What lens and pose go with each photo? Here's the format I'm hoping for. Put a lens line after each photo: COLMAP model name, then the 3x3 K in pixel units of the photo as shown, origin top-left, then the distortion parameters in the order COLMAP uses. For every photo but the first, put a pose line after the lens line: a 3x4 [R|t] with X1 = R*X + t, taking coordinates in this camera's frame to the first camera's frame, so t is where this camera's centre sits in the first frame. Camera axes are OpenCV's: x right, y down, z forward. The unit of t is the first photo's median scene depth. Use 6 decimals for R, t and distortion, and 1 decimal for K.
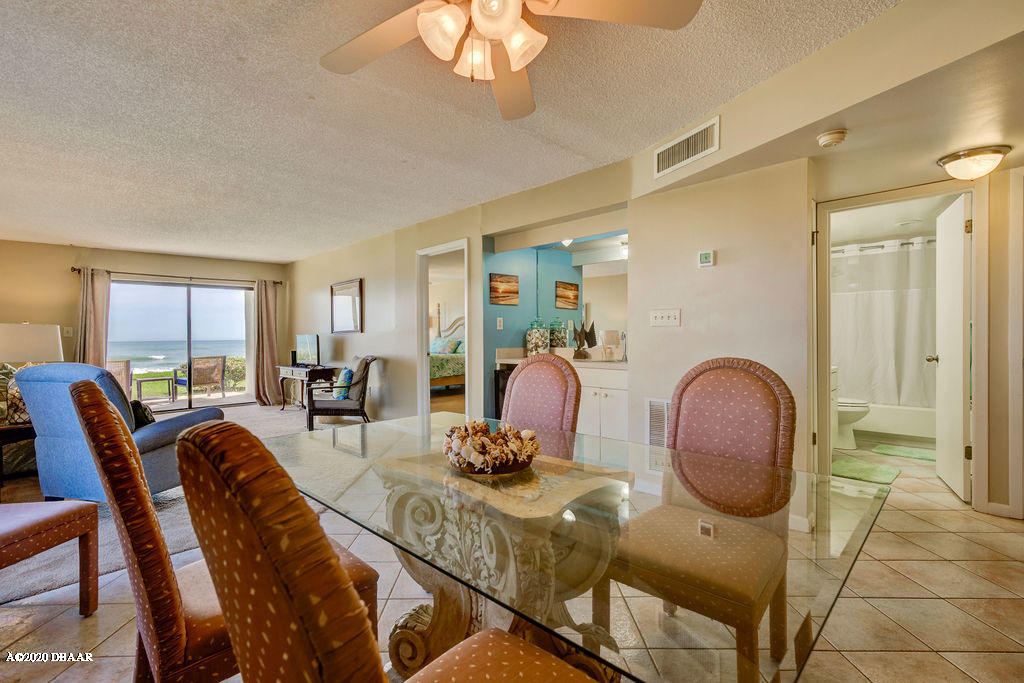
lens RADIAL K [[462.8, 0, 502.0], [0, 462.8, 335.7], [0, 0, 1]] dist [-0.000512, 0.000275]
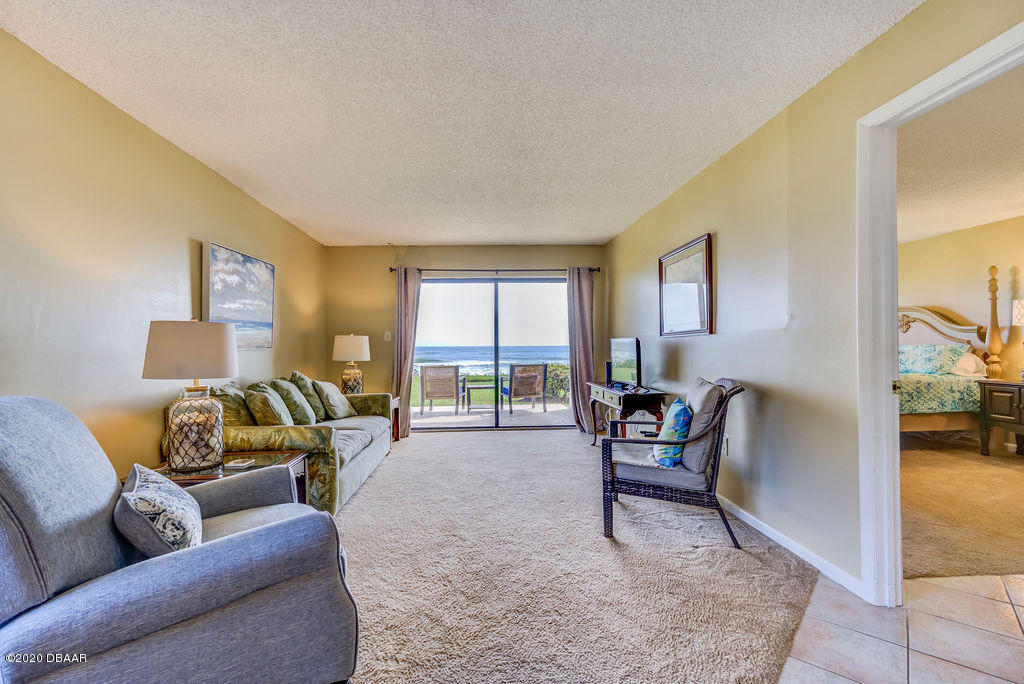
lens RADIAL K [[461.1, 0, 509.7], [0, 461.1, 343.6], [0, 0, 1]] dist [-0.001841, 0.000539]
pose [[0.759165, 0.002207, -0.650894, -0.128451], [-0.000187, 0.999995, 0.003174, 0.003309], [0.650898, -0.002288, 0.759162, 0.429031]]
